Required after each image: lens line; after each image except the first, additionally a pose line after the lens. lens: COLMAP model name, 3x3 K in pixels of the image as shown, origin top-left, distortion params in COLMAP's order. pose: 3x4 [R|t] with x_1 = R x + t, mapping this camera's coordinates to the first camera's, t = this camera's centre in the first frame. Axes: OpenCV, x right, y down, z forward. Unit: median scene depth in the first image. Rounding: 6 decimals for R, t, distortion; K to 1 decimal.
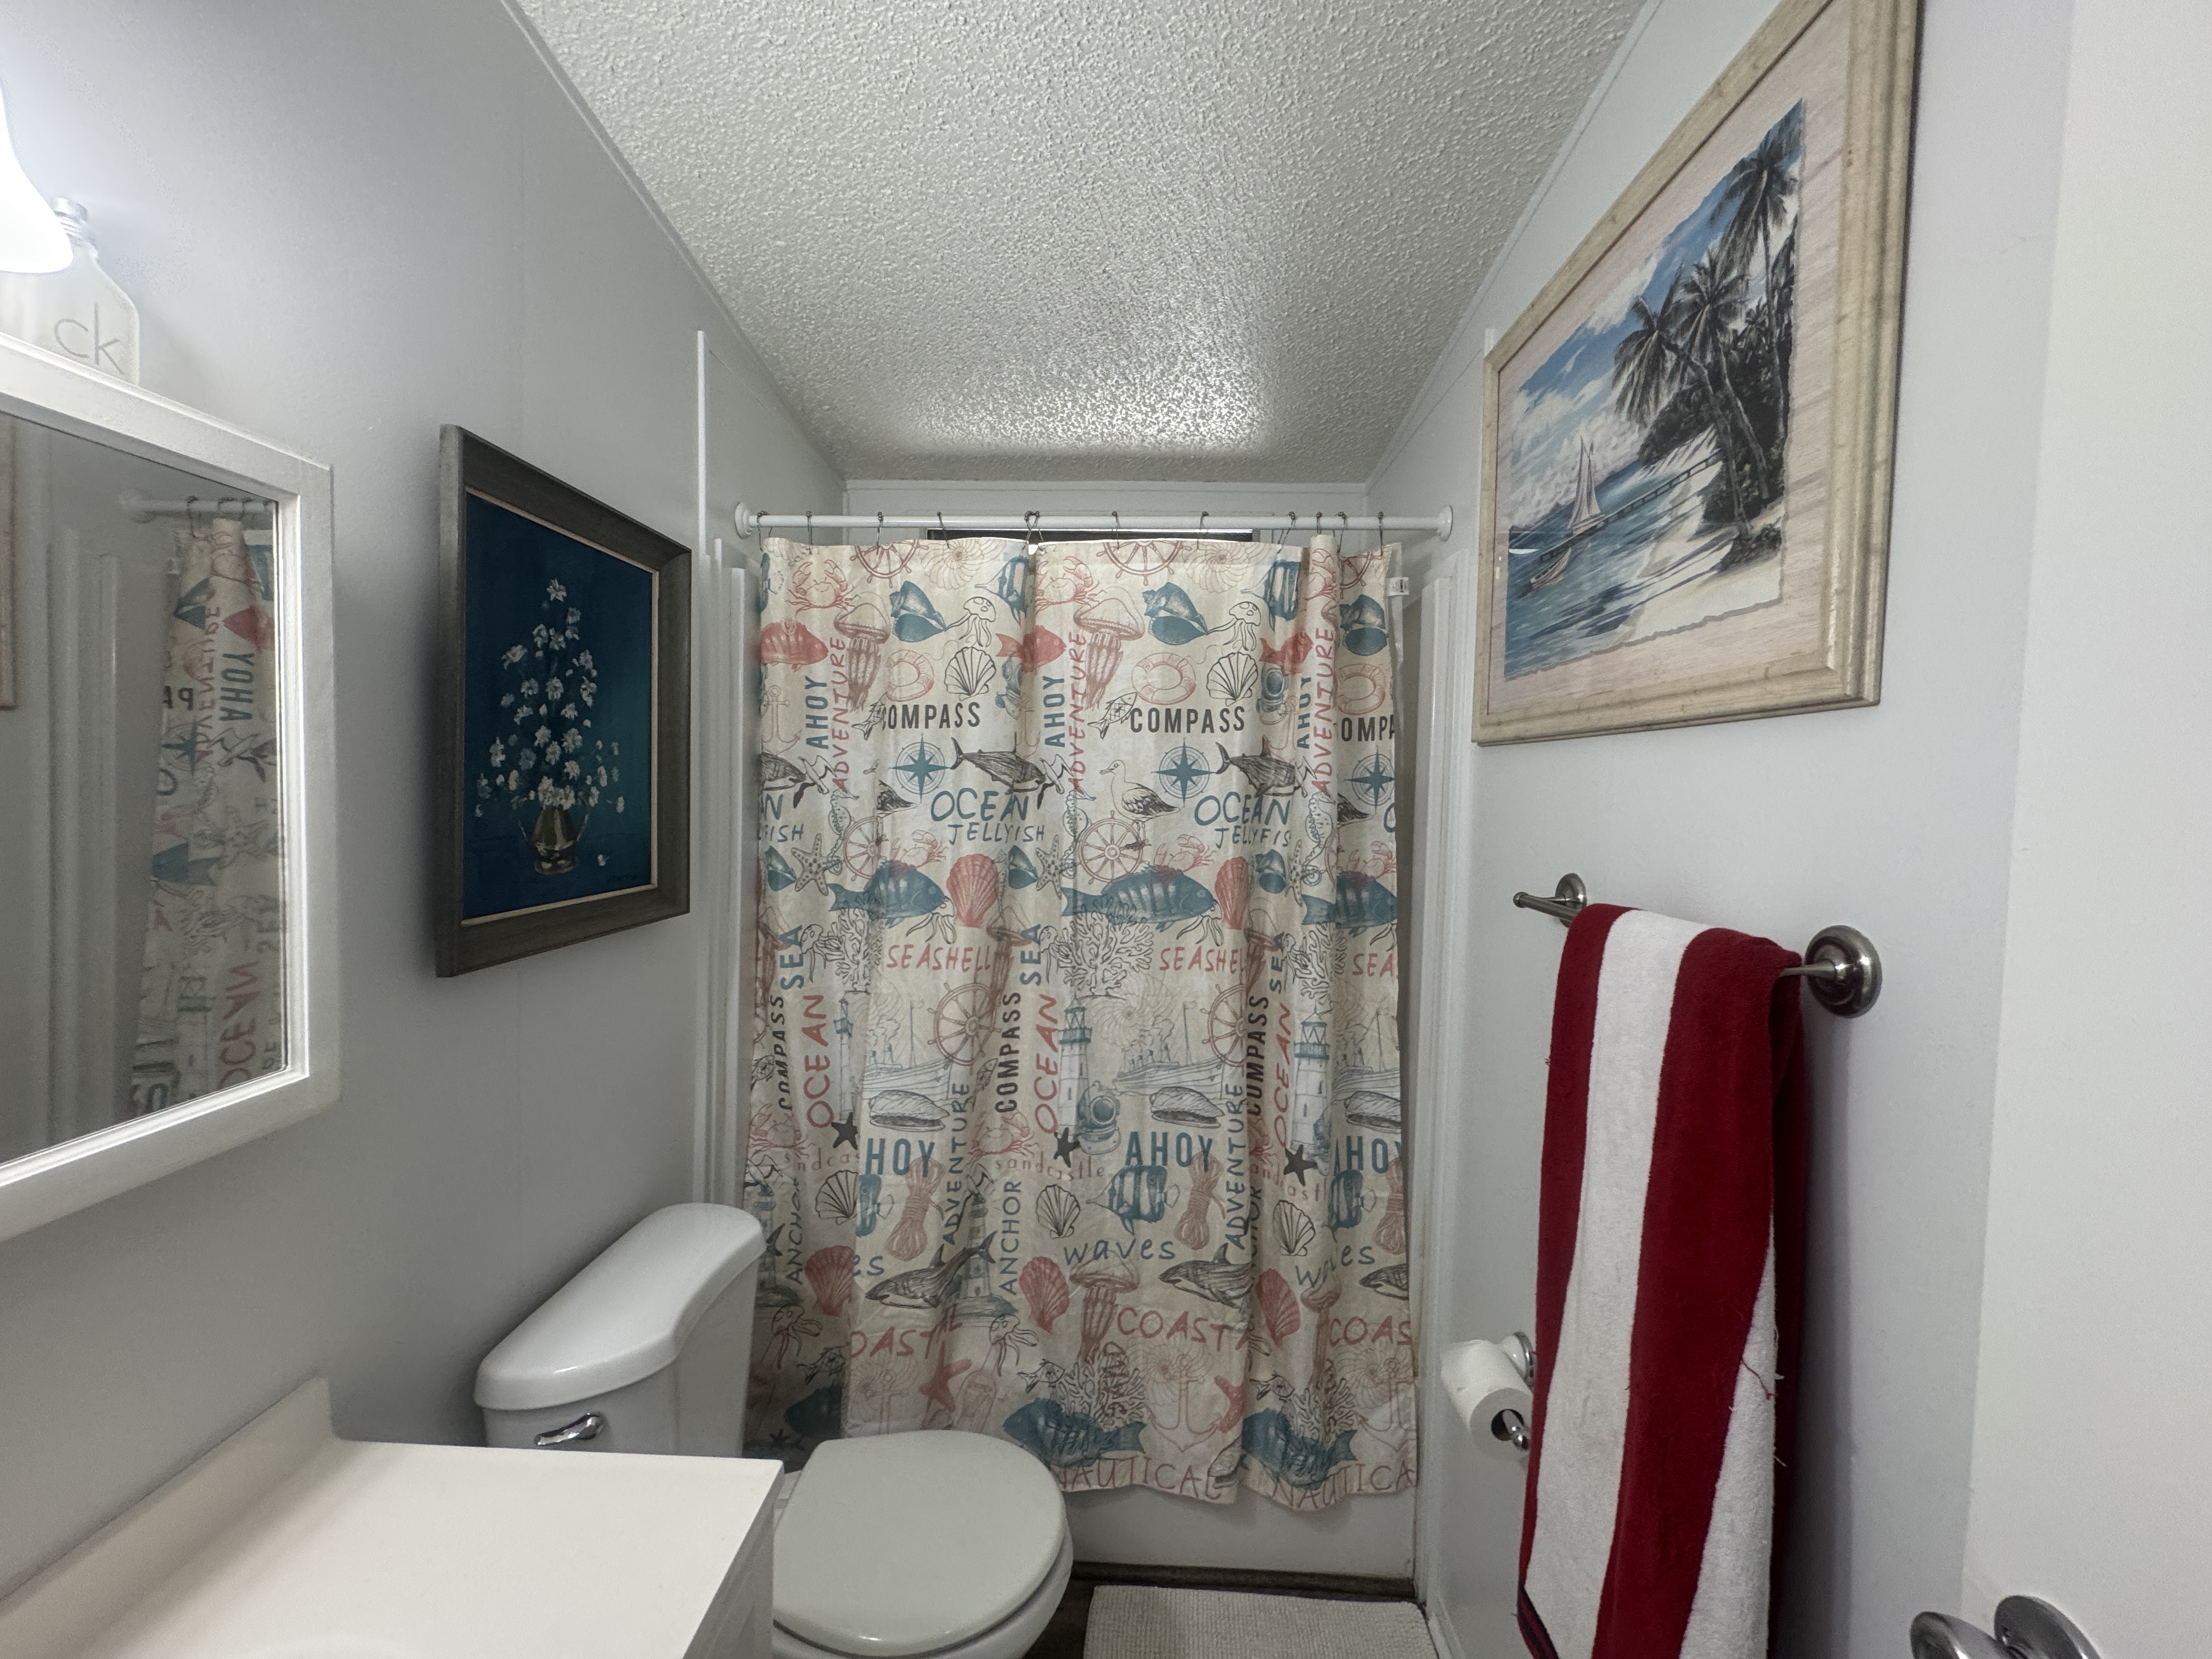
lens RADIAL K [[880.6, 0, 1099.5], [0, 880.6, 826.0], [0, 0, 1]] dist [-0.004152, 0.000831]
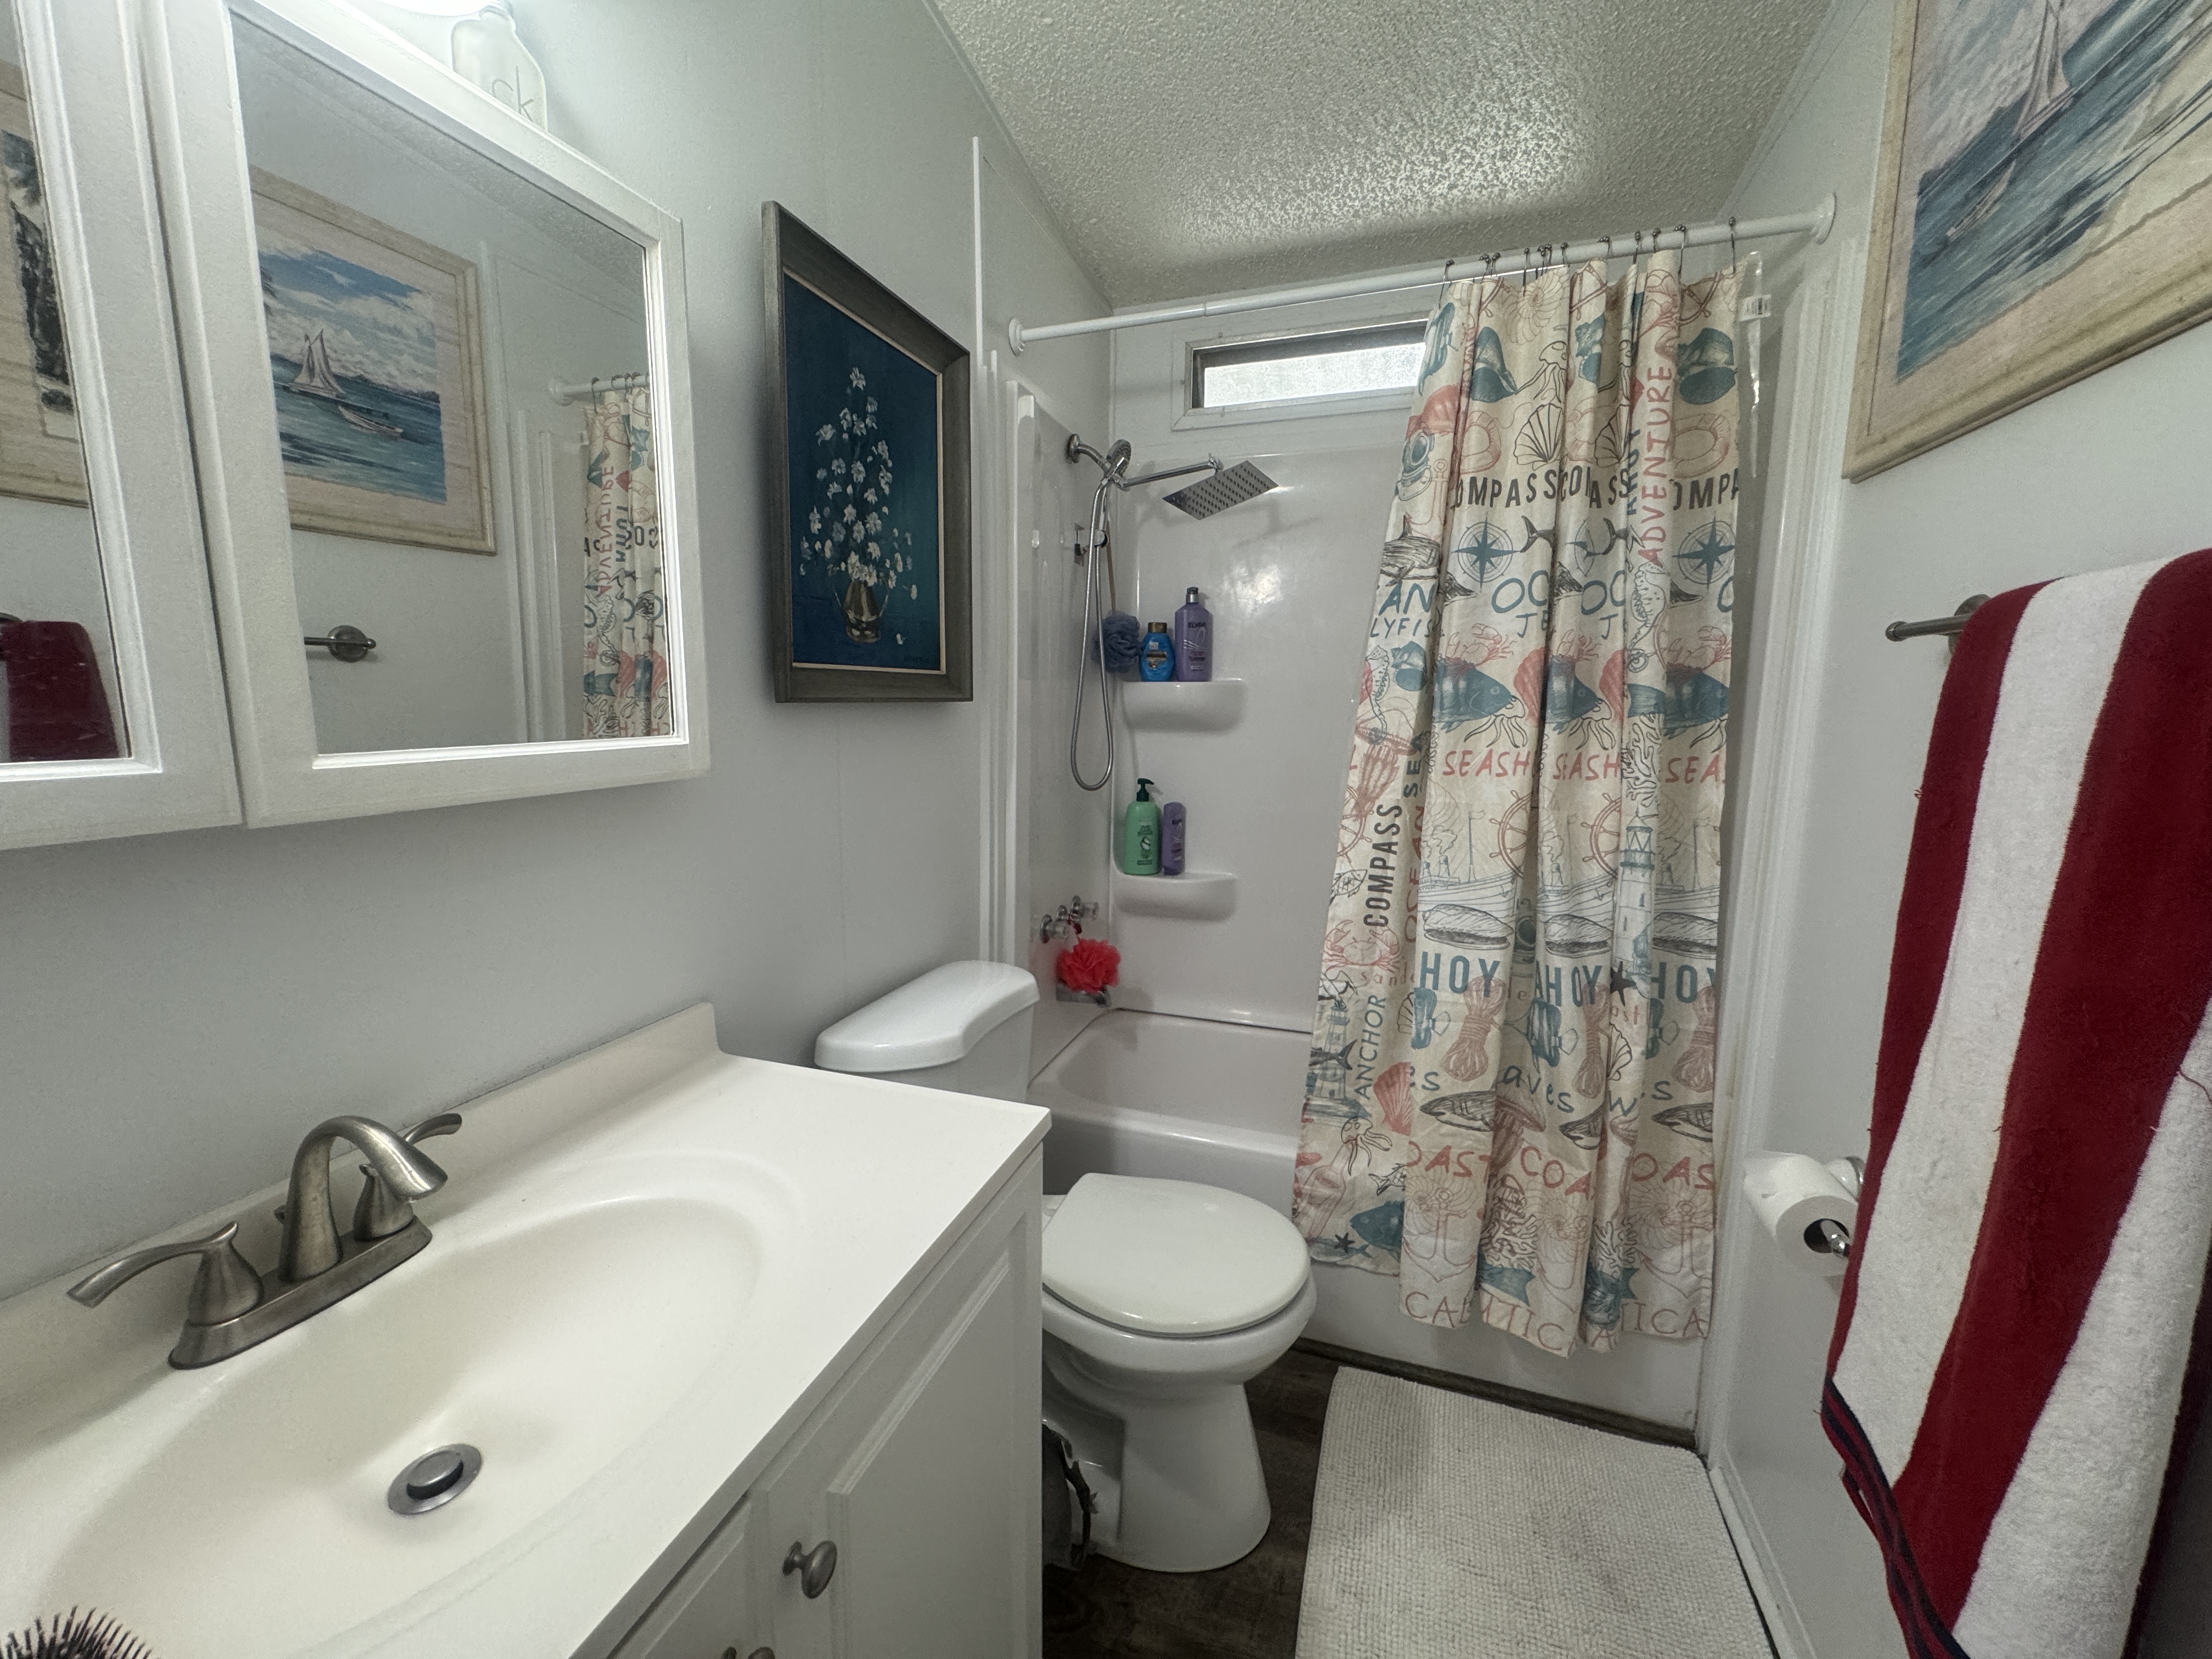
lens RADIAL K [[880.6, 0, 1101.0], [0, 880.6, 825.2], [0, 0, 1]] dist [-0.004152, 0.000831]
pose [[0.955987, 0.028498, -0.292023, 0.012907], [-0.000242, 0.995348, 0.096342, 0.171836], [0.293410, -0.092031, 0.951547, -0.012837]]
